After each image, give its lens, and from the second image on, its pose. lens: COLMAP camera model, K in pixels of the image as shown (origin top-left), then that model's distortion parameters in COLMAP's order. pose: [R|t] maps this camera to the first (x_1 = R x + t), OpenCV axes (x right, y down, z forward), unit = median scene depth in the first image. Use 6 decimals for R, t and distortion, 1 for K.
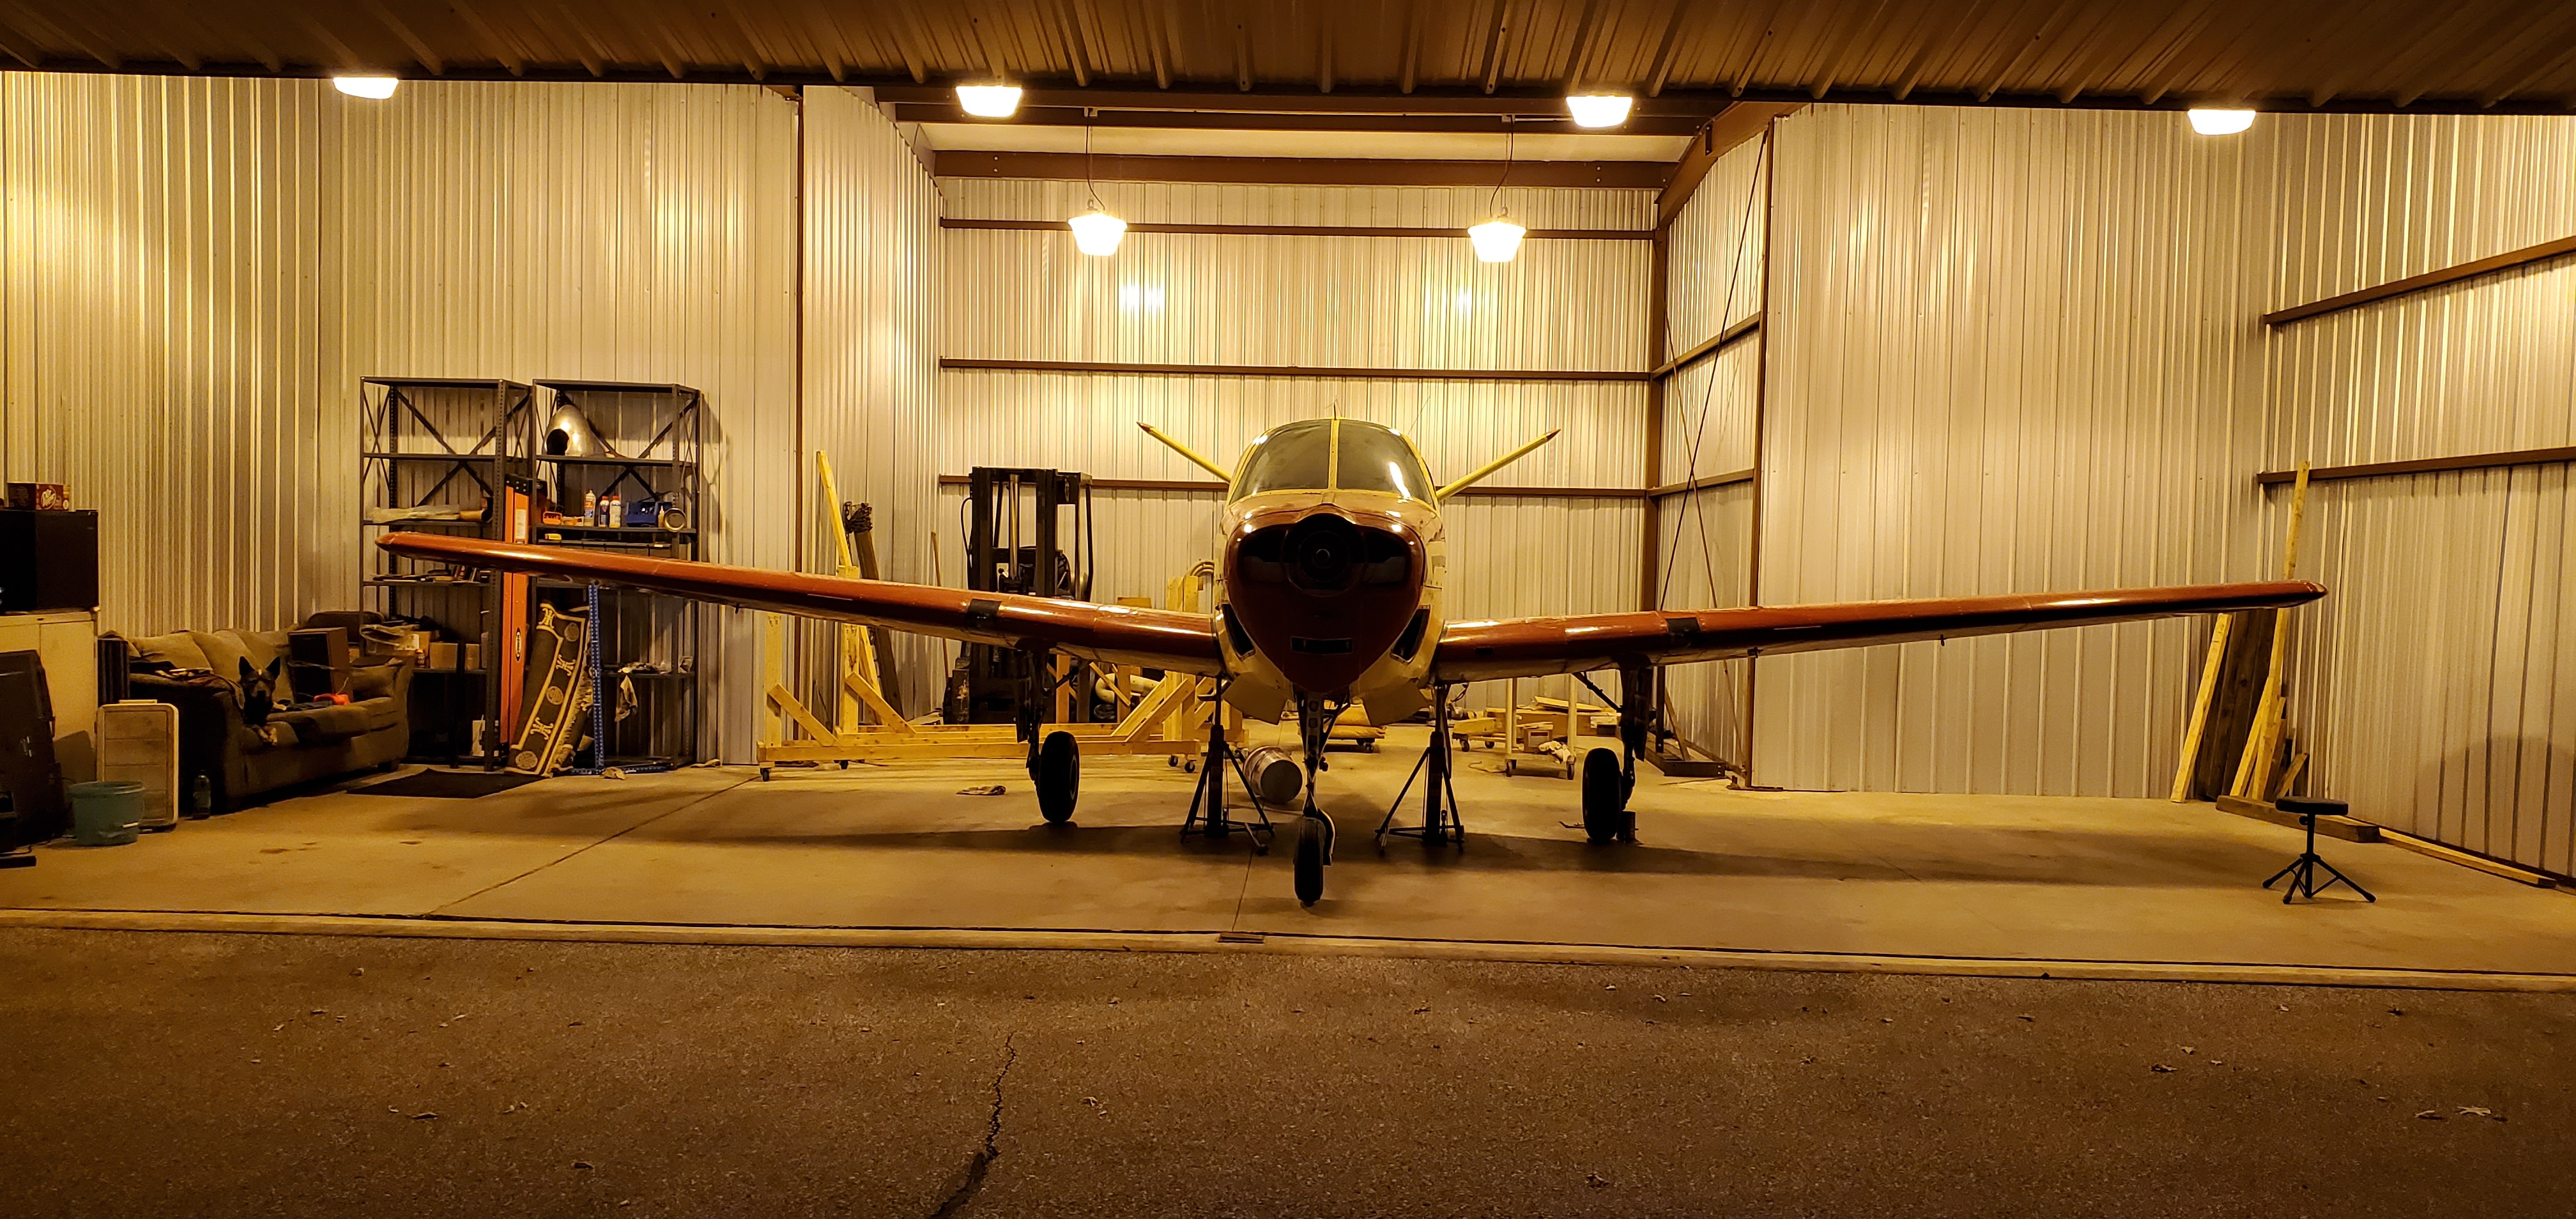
lens RADIAL K [[2026.8, 0, 1277.9], [0, 2026.8, 640.8], [0, 0, 1]] dist [0.079860, -0.137481]
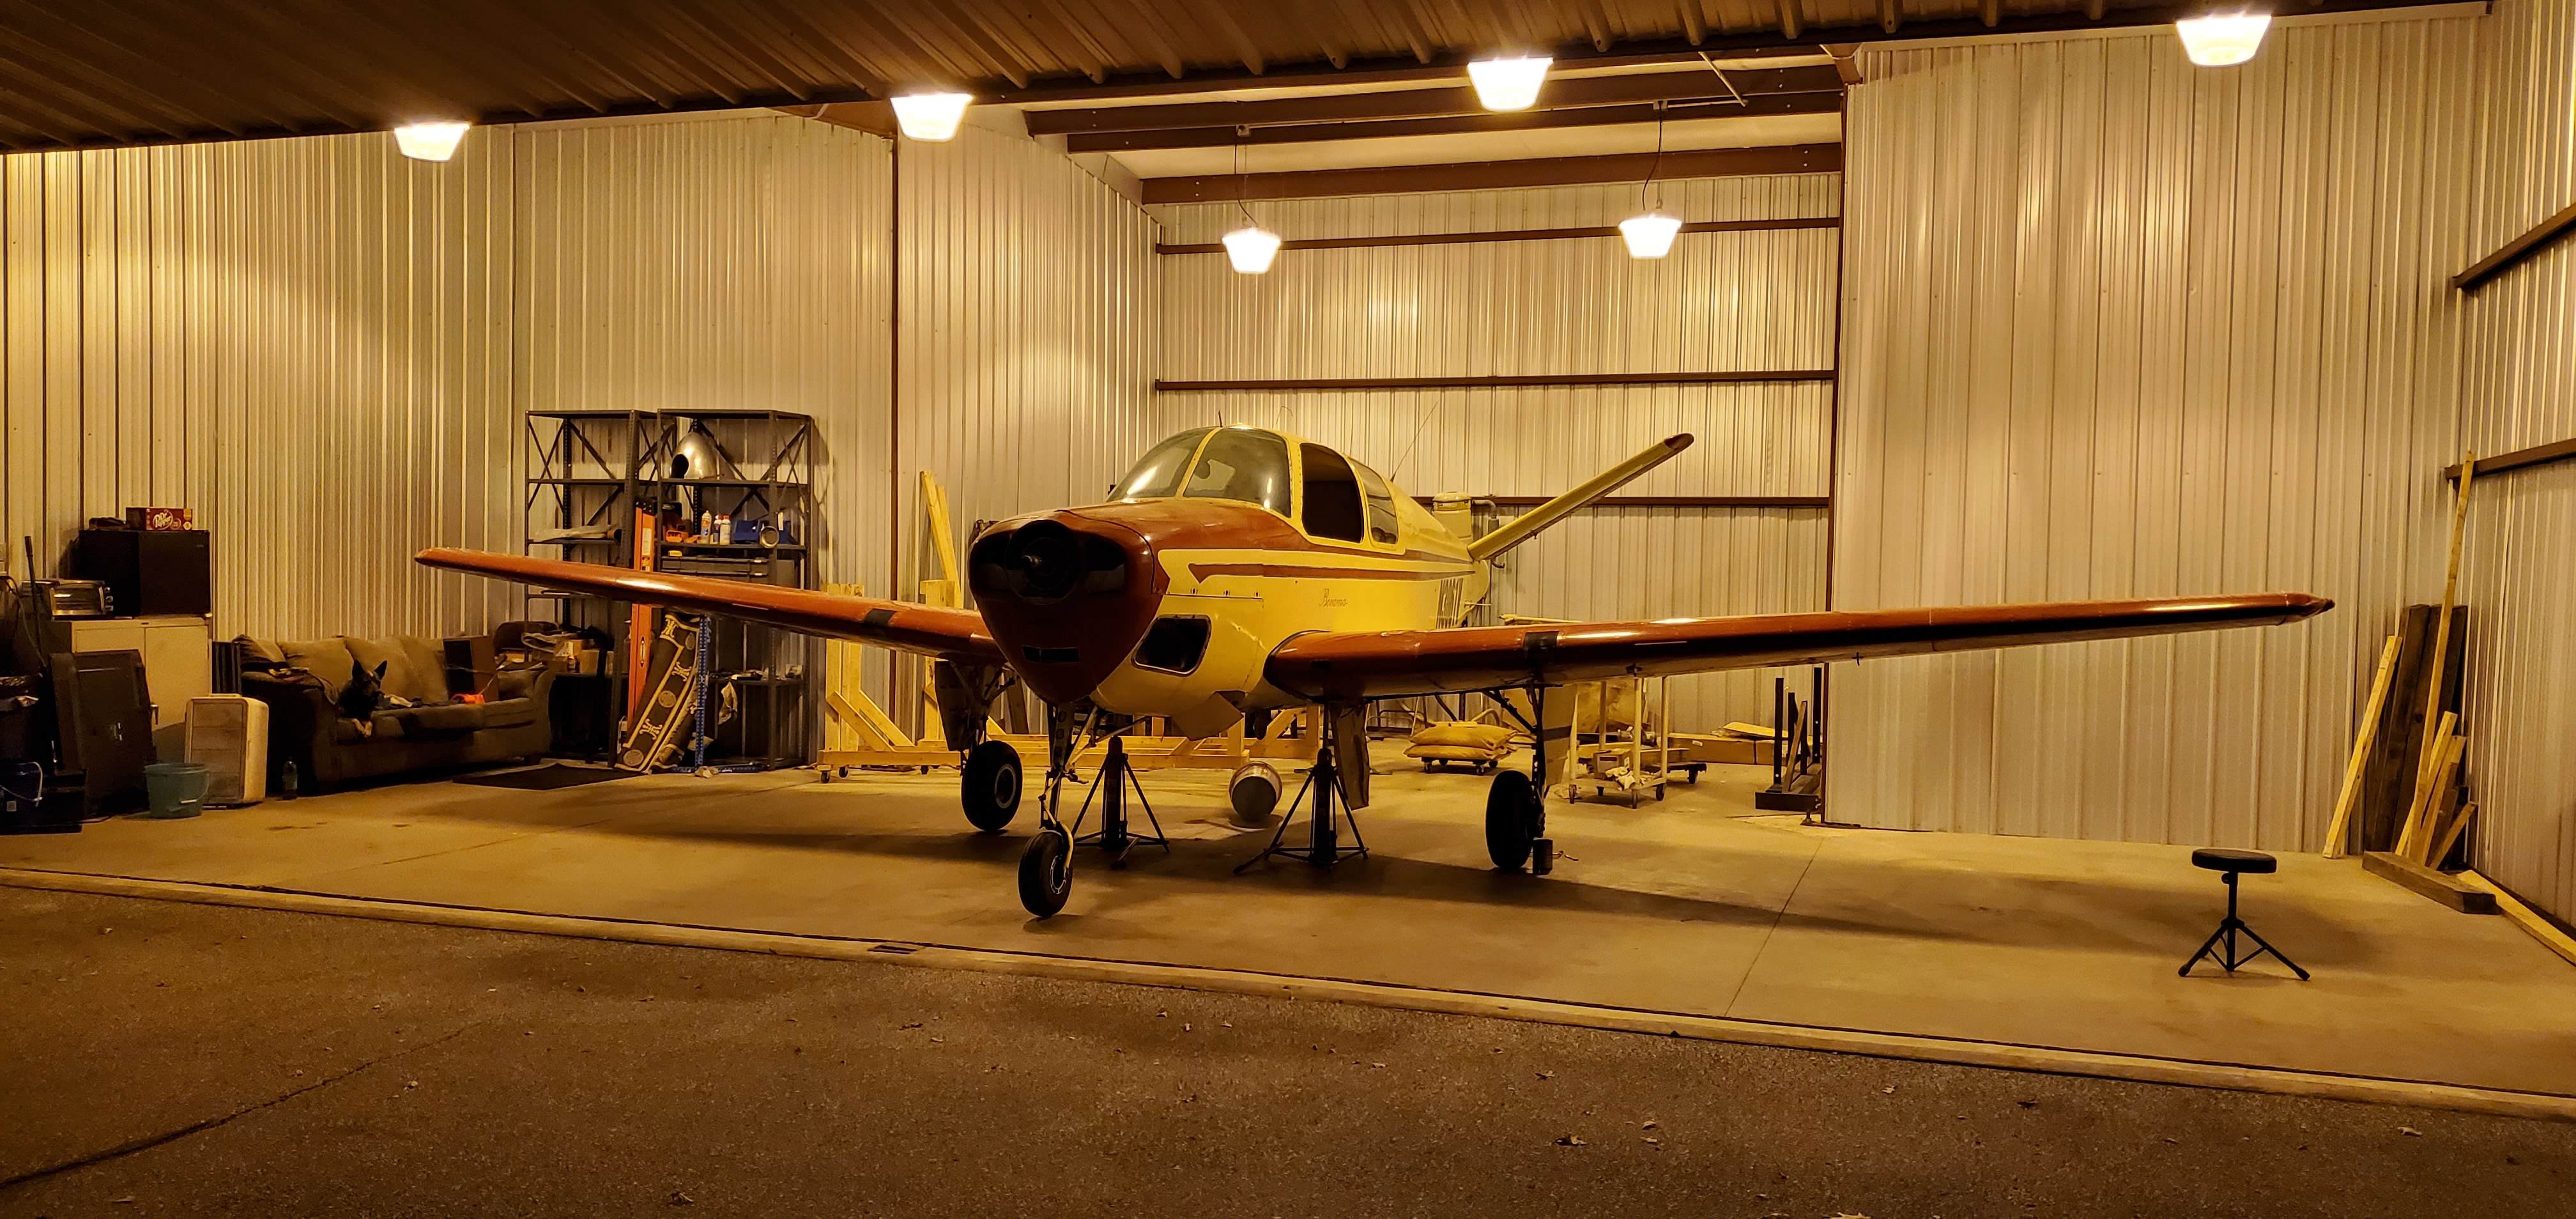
lens RADIAL K [[2026.8, 0, 1277.9], [0, 2026.8, 640.8], [0, 0, 1]] dist [0.079860, -0.137481]
pose [[0.952123, 0.008058, -0.305610, 0.283363], [-0.011560, 0.999887, -0.009651, 0.002496], [0.305497, 0.012721, 0.952108, 0.062838]]
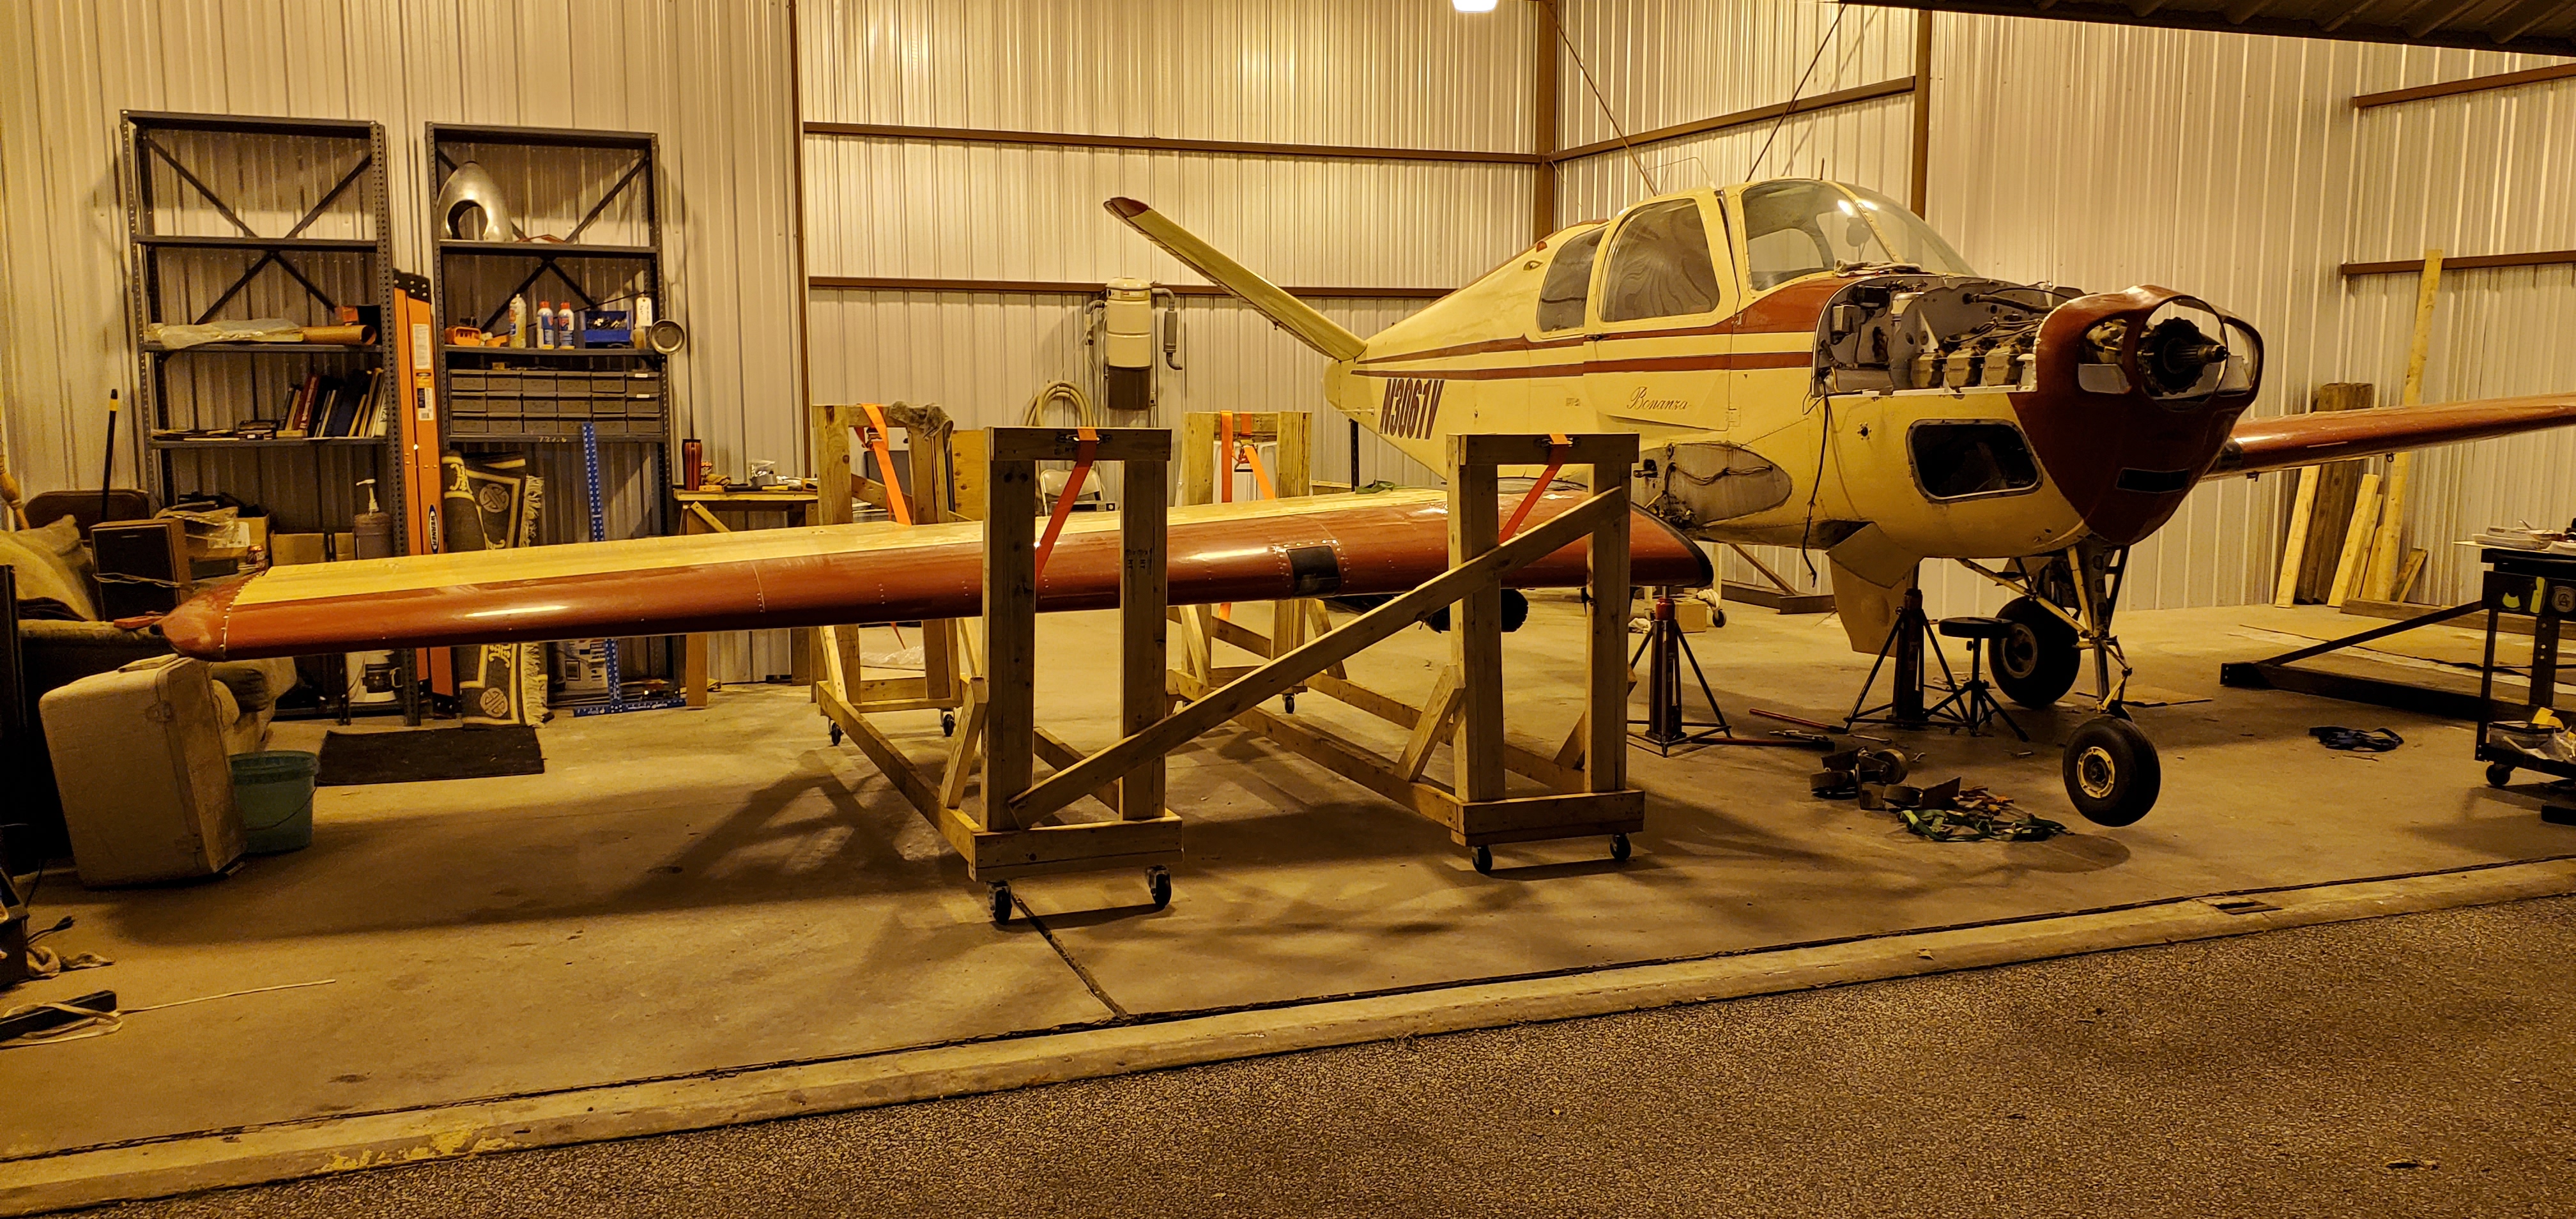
lens RADIAL K [[2026.8, 0, 1277.9], [0, 2026.8, 640.8], [0, 0, 1]] dist [0.079860, -0.137481]
pose [[0.925450, -0.070244, 0.372301, -0.364531], [0.035751, 0.994469, 0.098761, -0.018253], [-0.377179, -0.078088, 0.922843, 0.283606]]
